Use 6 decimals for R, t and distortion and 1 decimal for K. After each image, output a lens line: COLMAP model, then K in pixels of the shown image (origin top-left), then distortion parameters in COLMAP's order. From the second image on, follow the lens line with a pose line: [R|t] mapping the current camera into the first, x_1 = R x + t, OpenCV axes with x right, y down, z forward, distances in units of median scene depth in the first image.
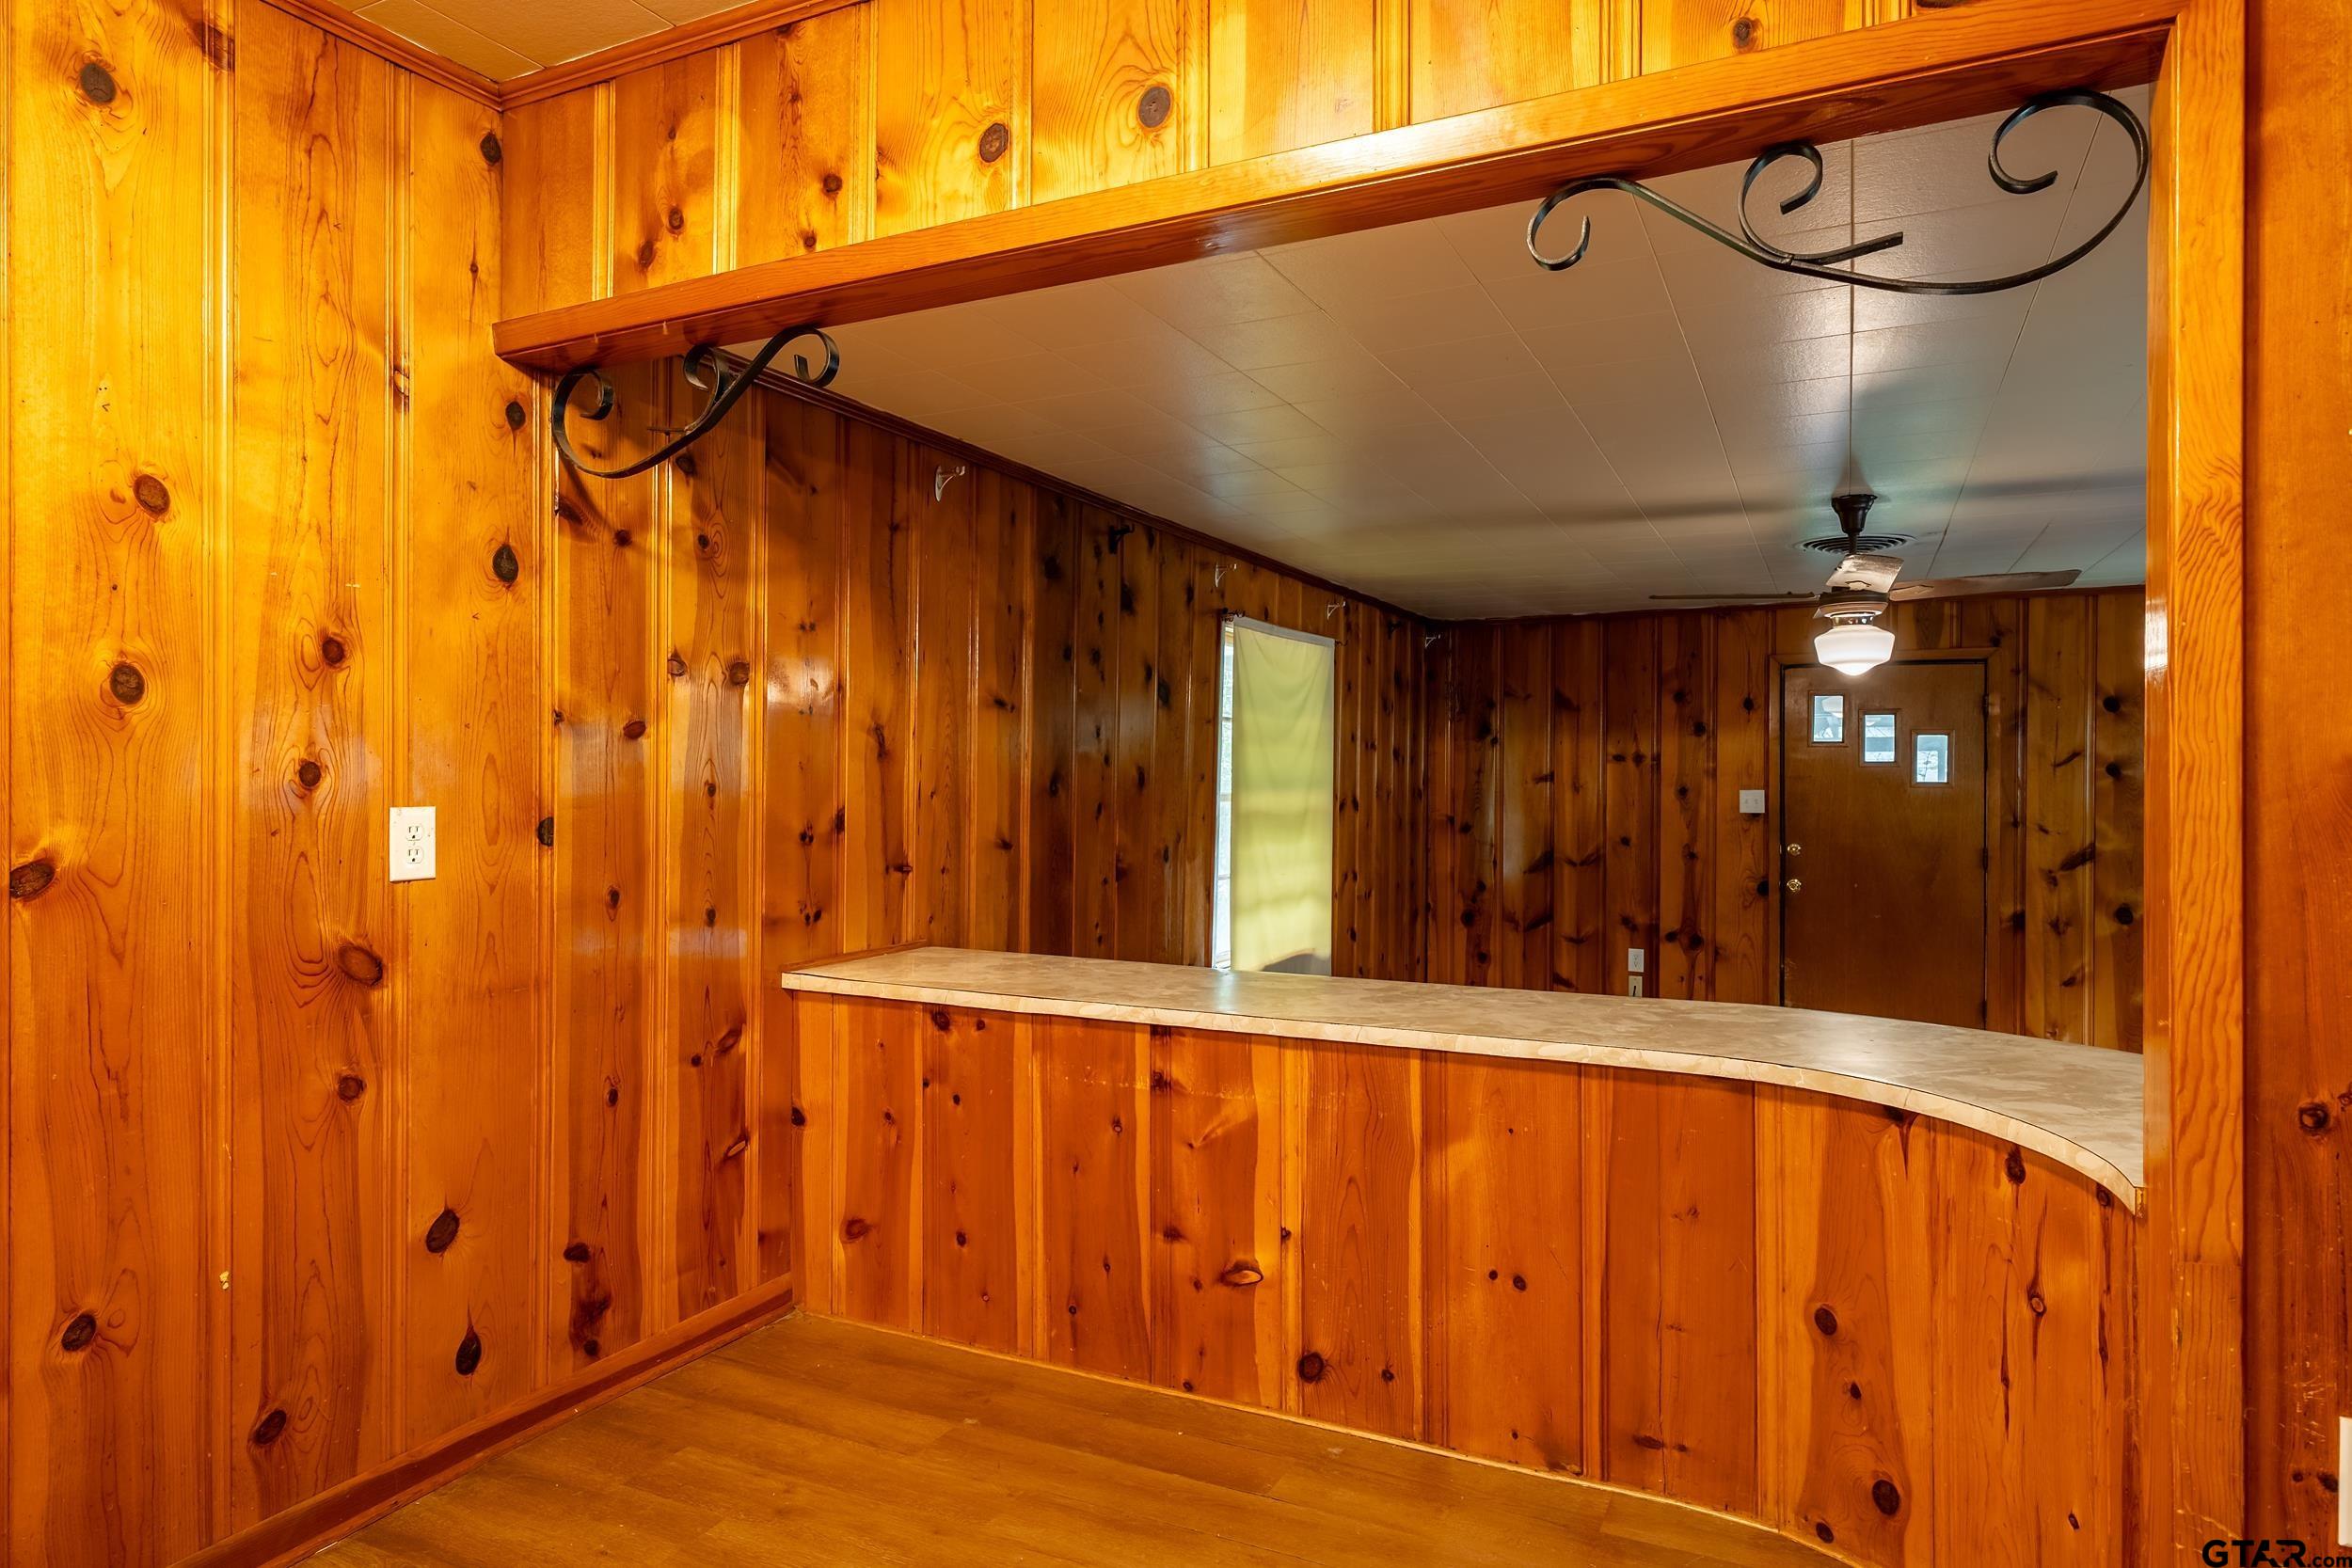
lens RADIAL K [[1368.2, 0, 1182.8], [0, 1368.2, 770.5], [0, 0, 1]] dist [0.001344, 0.000138]
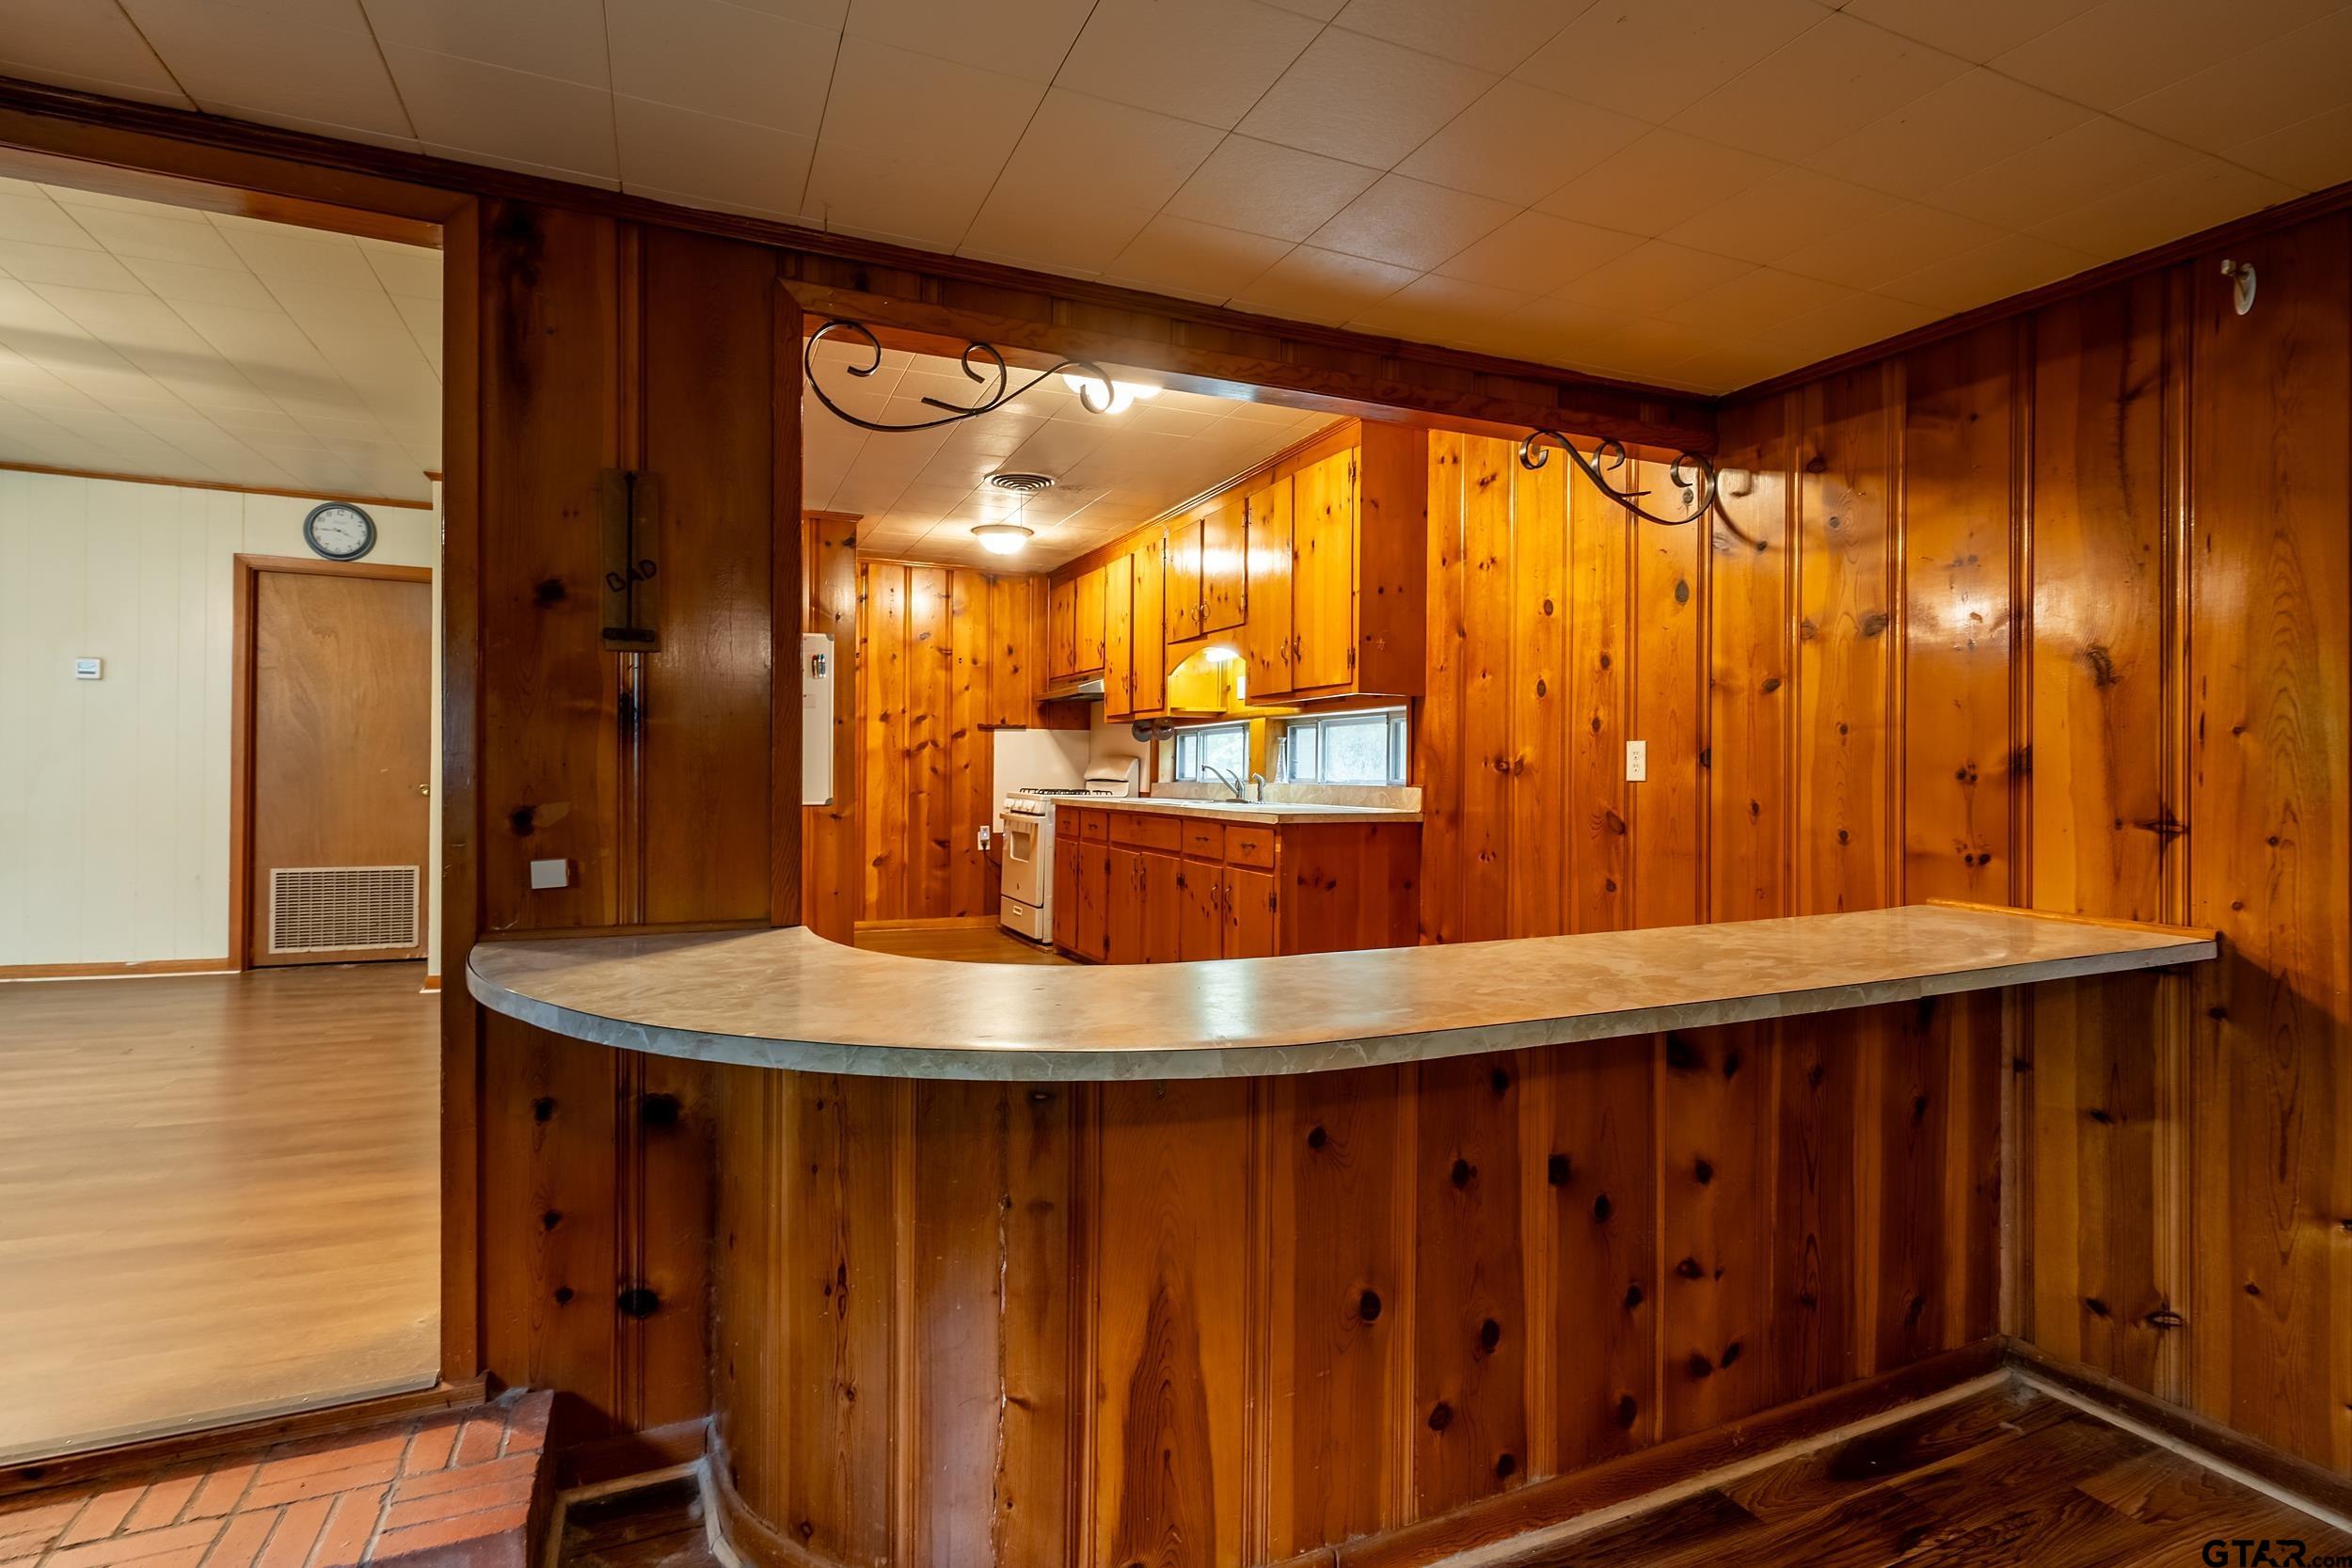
lens RADIAL K [[1142.2, 0, 1173.6], [0, 1142.2, 758.3], [0, 0, 1]] dist [0.001782, 0.001154]
pose [[-0.649392, -0.002089, -0.760451, 0.867747], [-0.001629, 0.999998, -0.001356, 0.046315], [0.760452, 0.000358, -0.649394, 1.335159]]
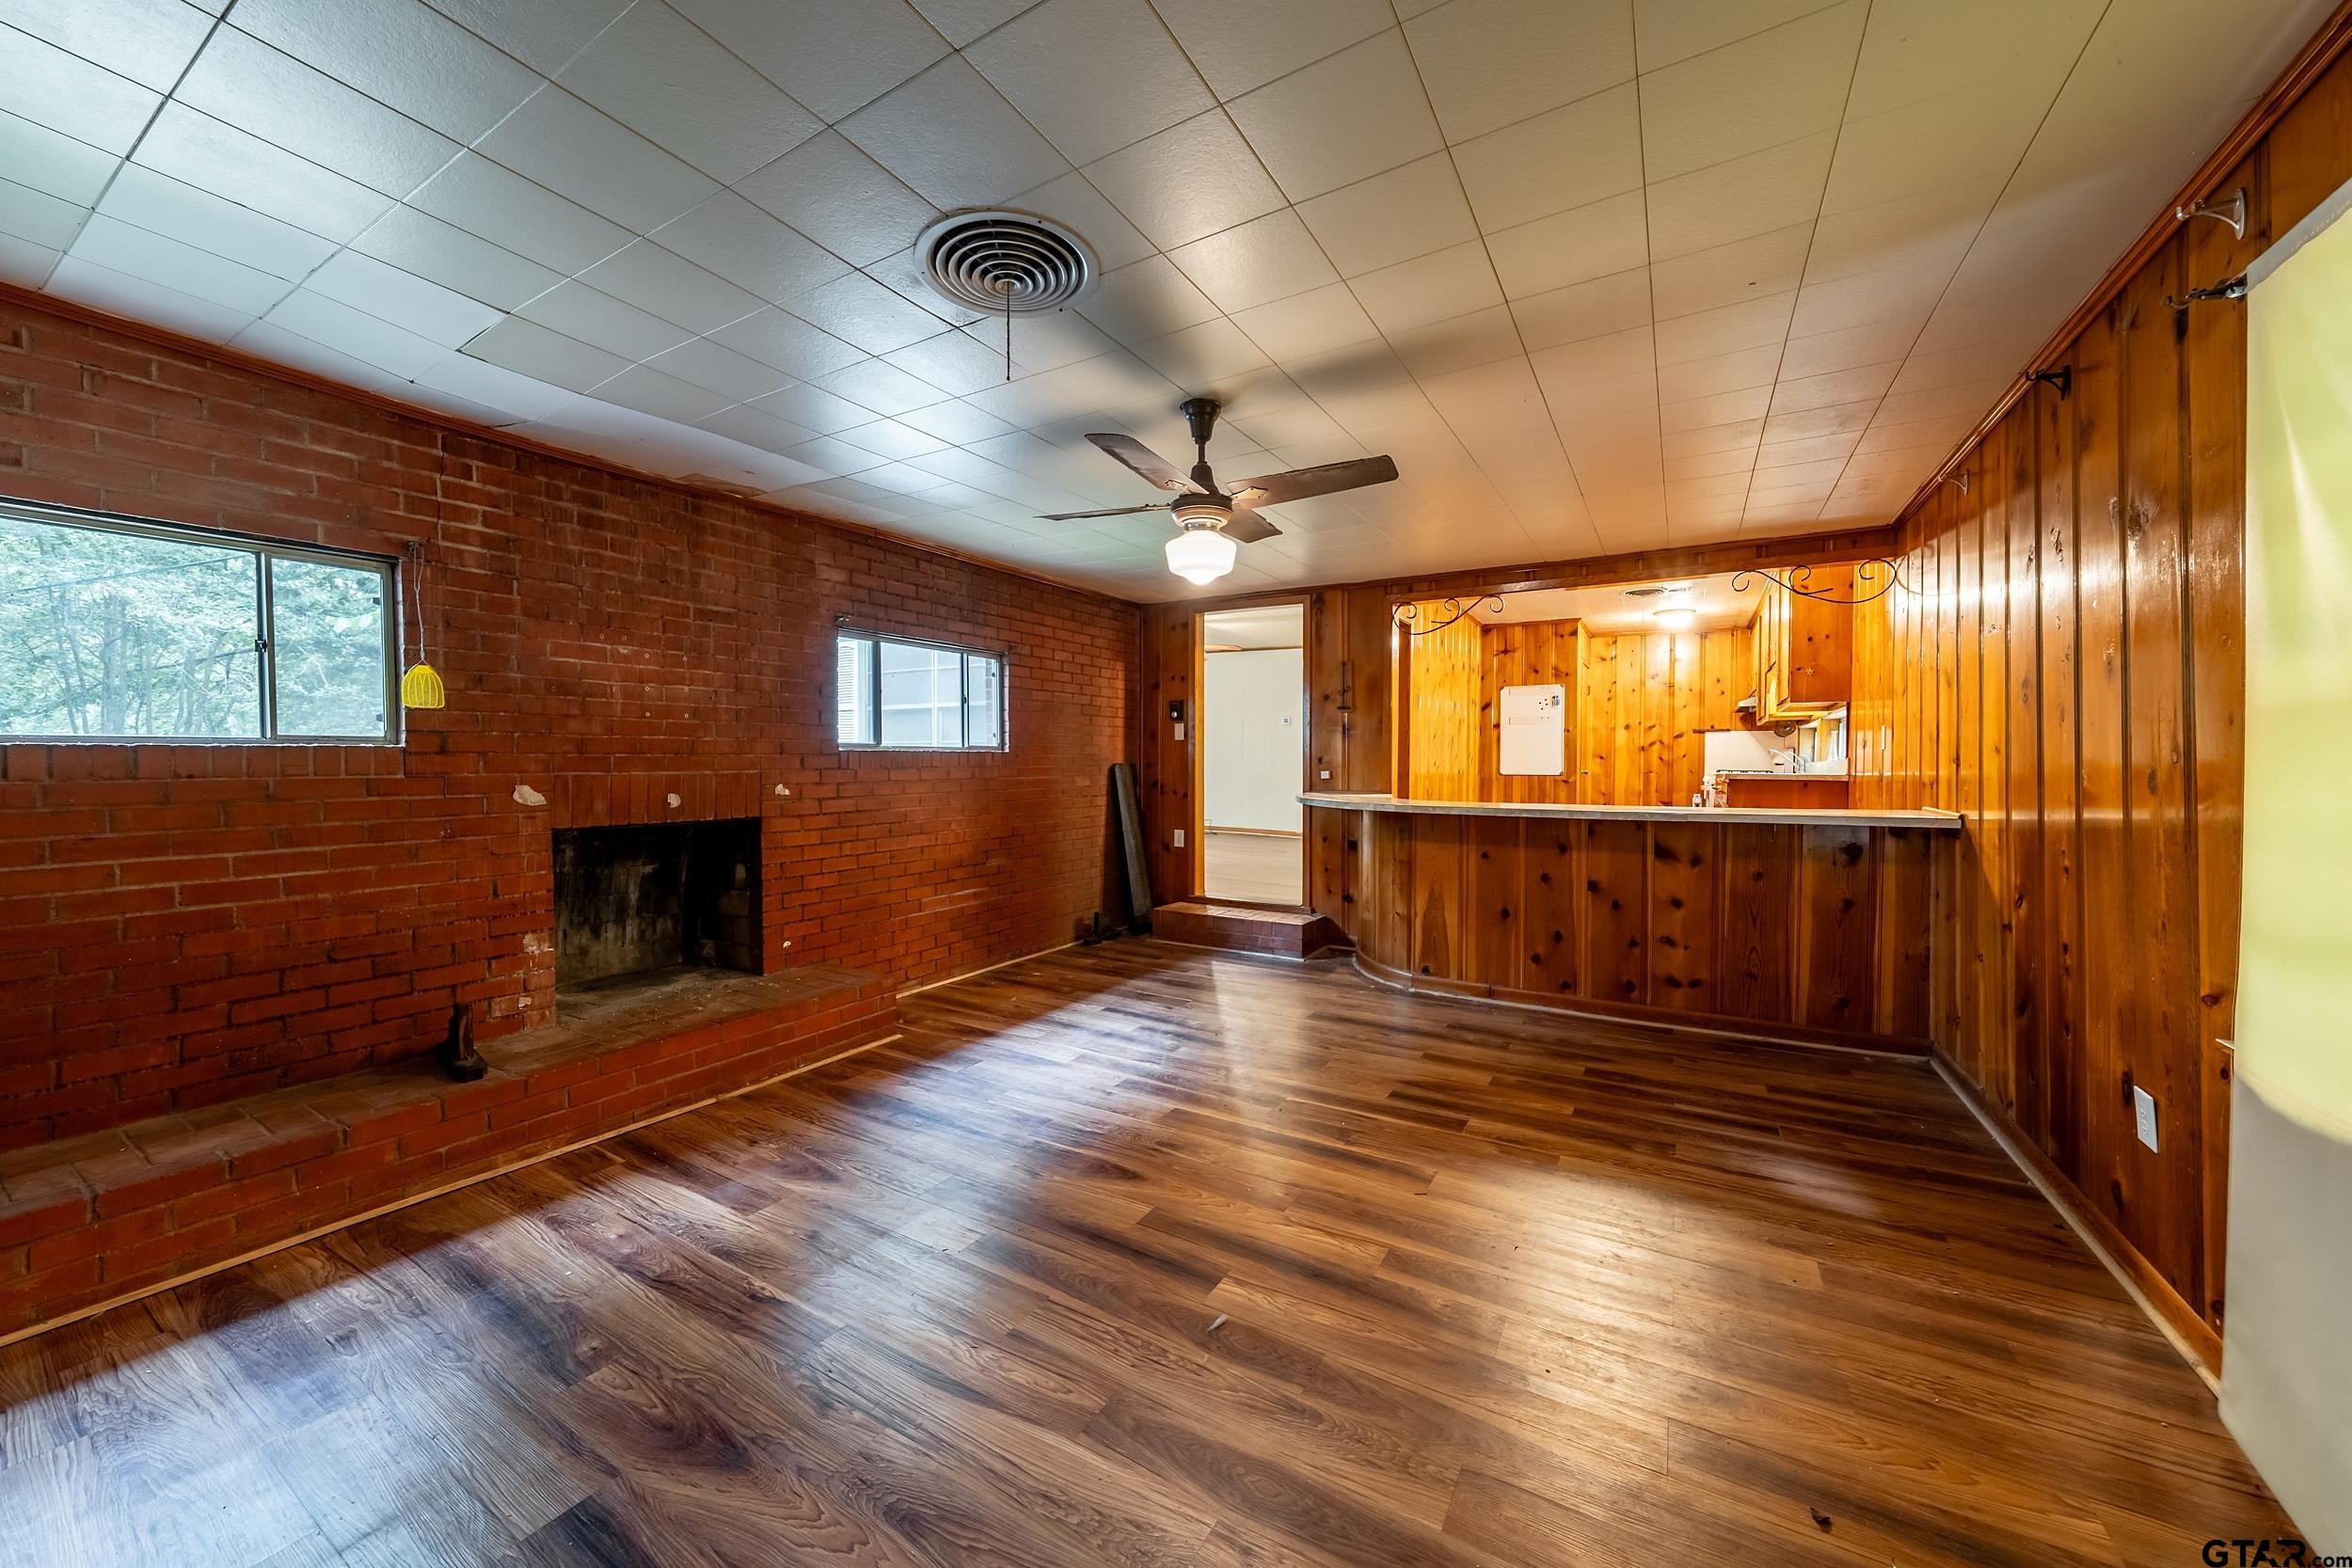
lens RADIAL K [[838.5, 0, 1167.8], [0, 838.5, 773.0], [0, 0, 1]] dist [-0.000899, 0.000073]
pose [[-0.995428, -0.001528, 0.095497, 0.755866], [-0.000589, 0.999951, 0.009865, 0.093815], [-0.095508, 0.009764, -0.995381, 2.477382]]
